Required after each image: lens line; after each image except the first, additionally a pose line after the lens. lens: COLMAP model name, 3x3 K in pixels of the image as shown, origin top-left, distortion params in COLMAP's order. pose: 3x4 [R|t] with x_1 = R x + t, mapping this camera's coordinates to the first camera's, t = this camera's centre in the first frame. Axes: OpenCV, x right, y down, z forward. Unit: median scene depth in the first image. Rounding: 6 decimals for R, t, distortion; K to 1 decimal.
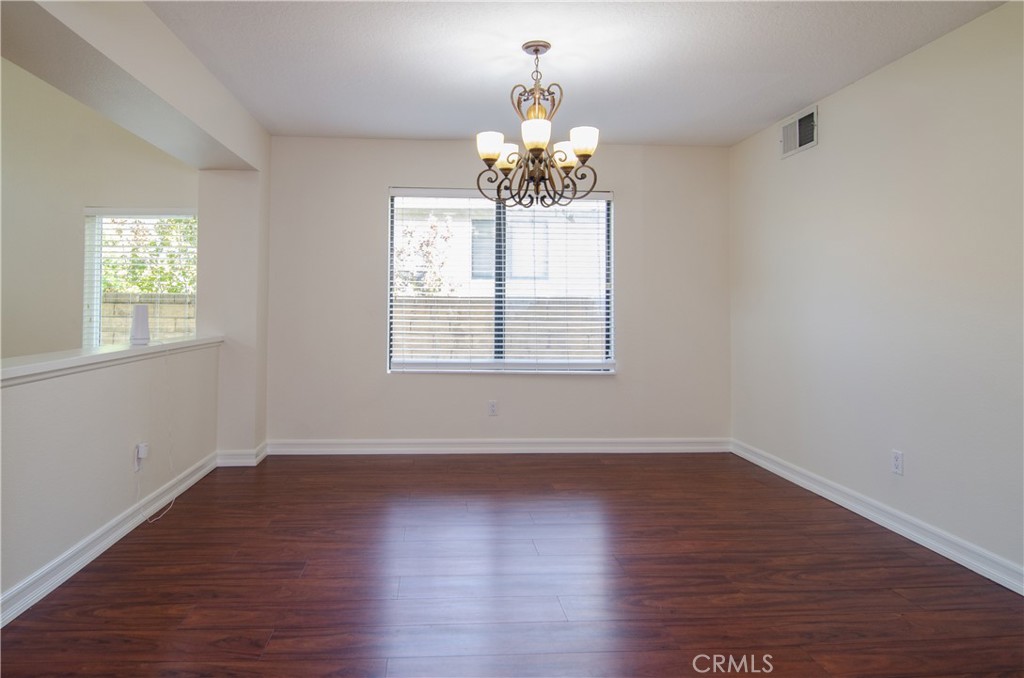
lens RADIAL K [[597.7, 0, 510.0], [0, 597.7, 285.9], [0, 0, 1]] dist [0.001766, -0.017562]
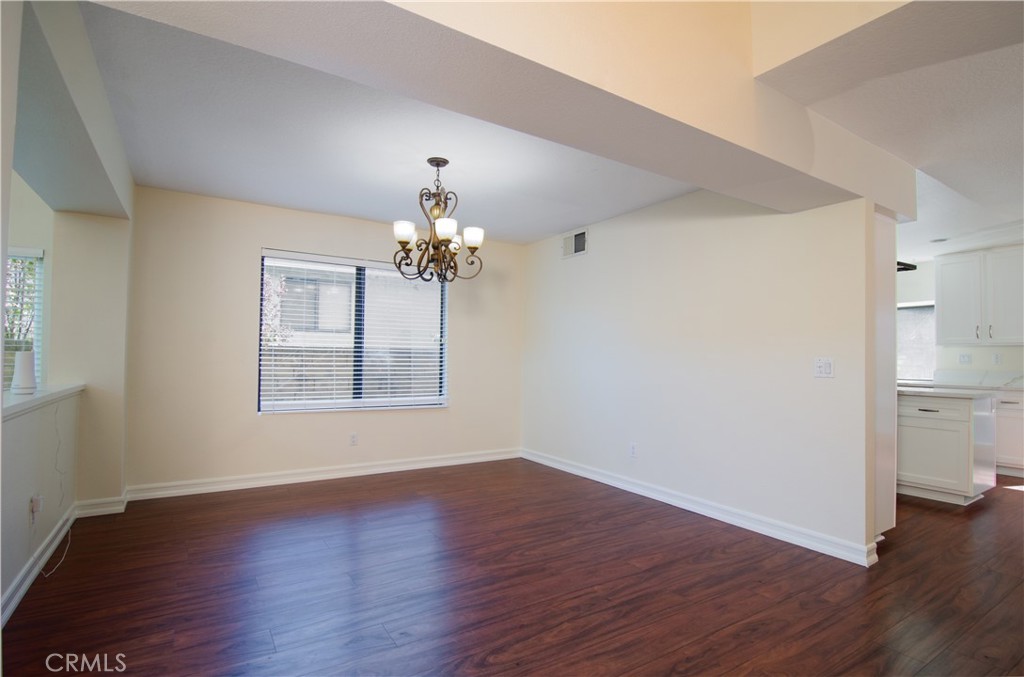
lens RADIAL K [[501.1, 0, 510.4], [0, 501.1, 345.5], [0, 0, 1]] dist [-0.003782, -0.010202]
pose [[0.875176, 0.015457, 0.483557, -0.272862], [-0.022902, 0.999693, 0.009494, -0.003430], [-0.483262, -0.019383, 0.875261, -0.048926]]
